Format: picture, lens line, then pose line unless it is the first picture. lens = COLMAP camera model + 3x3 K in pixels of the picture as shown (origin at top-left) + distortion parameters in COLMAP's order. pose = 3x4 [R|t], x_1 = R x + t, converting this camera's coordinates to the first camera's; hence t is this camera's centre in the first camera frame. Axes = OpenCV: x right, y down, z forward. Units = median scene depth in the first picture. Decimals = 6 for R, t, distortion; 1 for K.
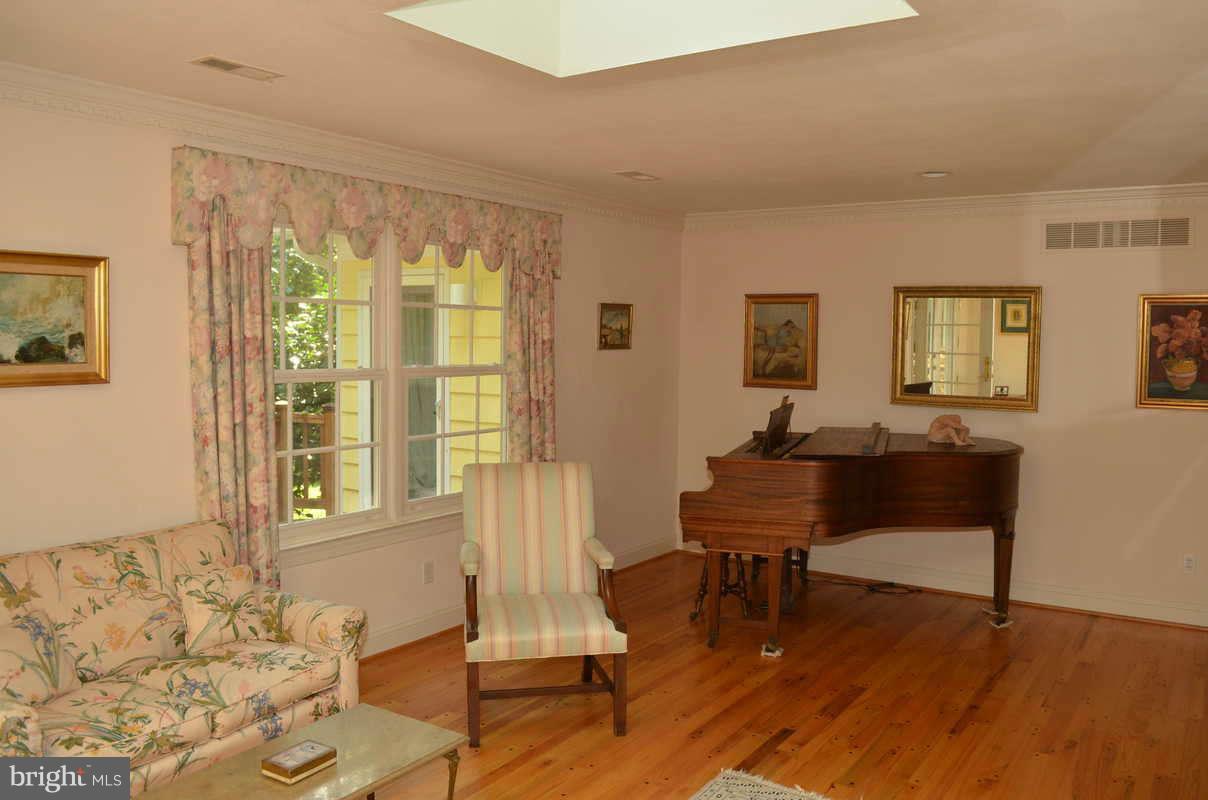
lens RADIAL K [[963.4, 0, 604.0], [0, 963.4, 400.0], [0, 0, 1]] dist [-0.073593, 0.003433]
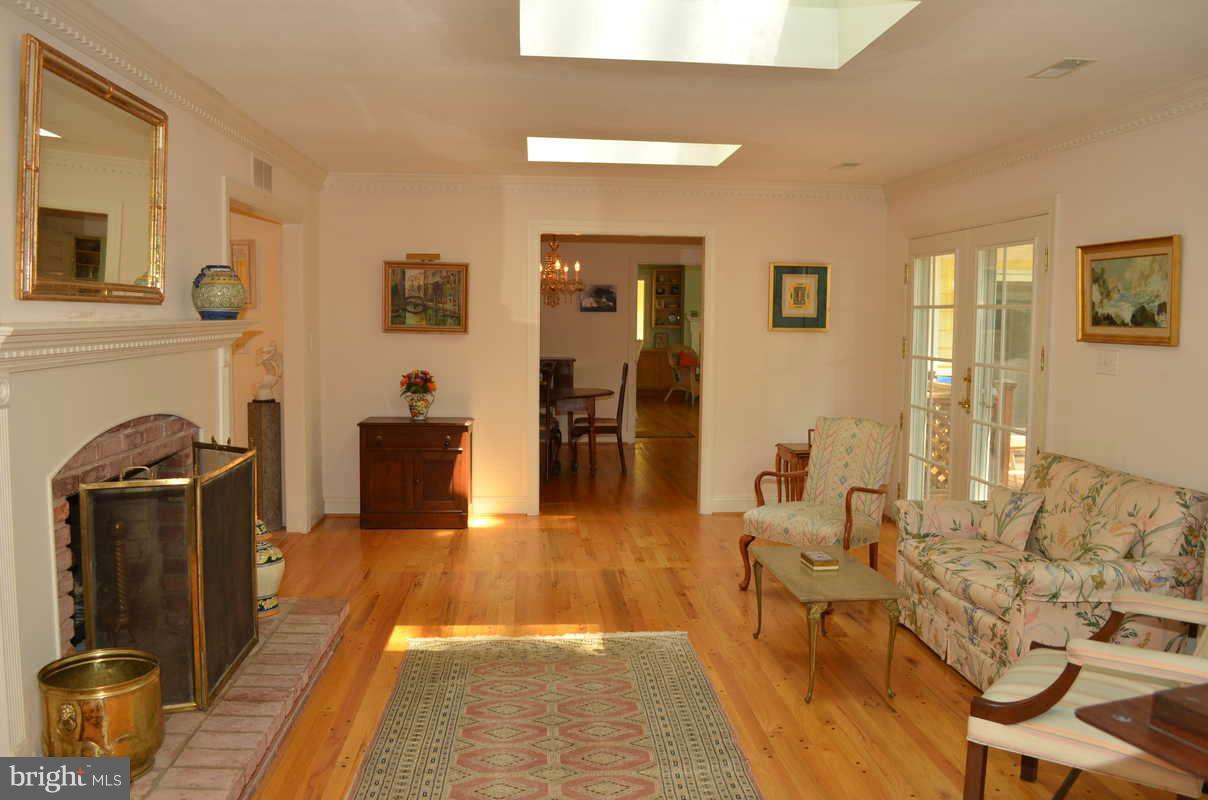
lens RADIAL K [[936.9, 0, 610.5], [0, 936.9, 390.4], [0, 0, 1]] dist [-0.084068, 0.009402]
pose [[-0.776503, 0.032212, -0.629290, 0.618912], [-0.059920, 0.990392, 0.124634, -0.054552], [0.627258, 0.134486, -0.767112, 1.279154]]
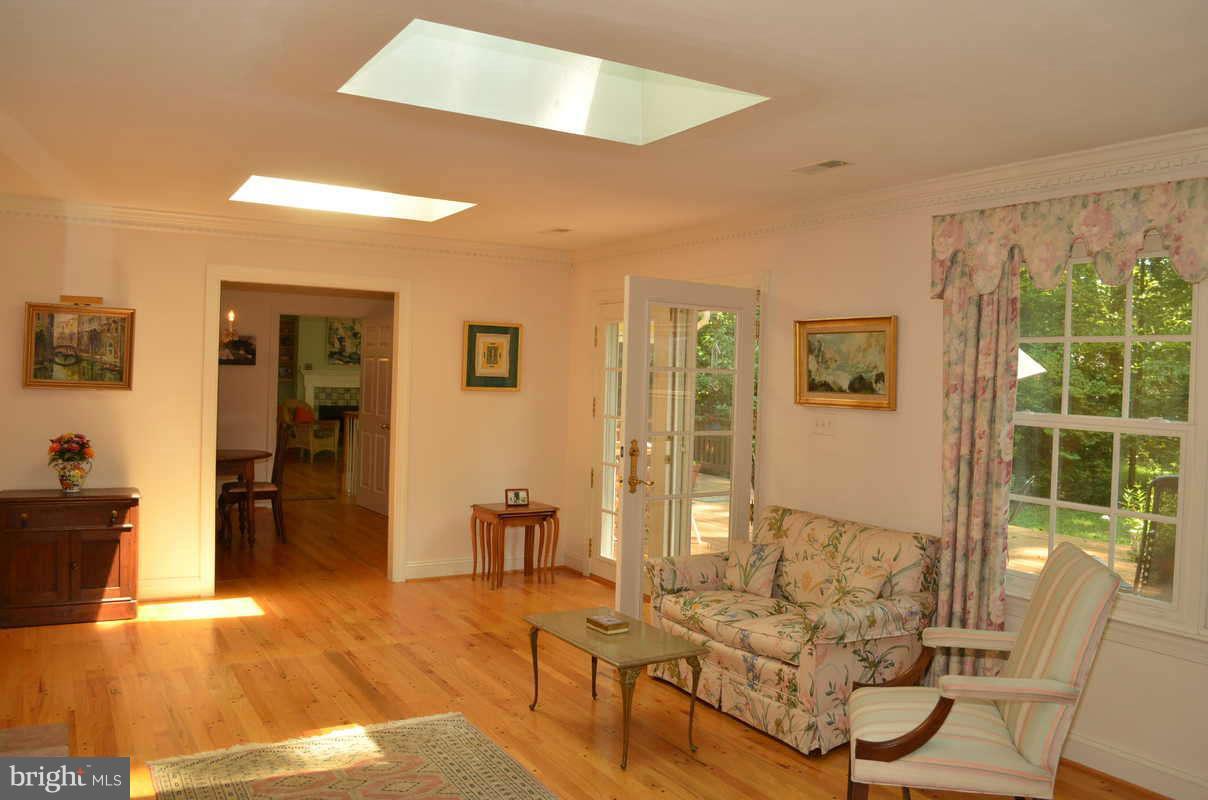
lens RADIAL K [[942.5, 0, 608.5], [0, 942.5, 390.4], [0, 0, 1]] dist [-0.088477, 0.005012]
pose [[-0.424842, -0.008322, -0.905229, 0.744190], [-0.092896, 0.995080, 0.034451, -0.048689], [0.900488, 0.098729, -0.423525, 1.074996]]
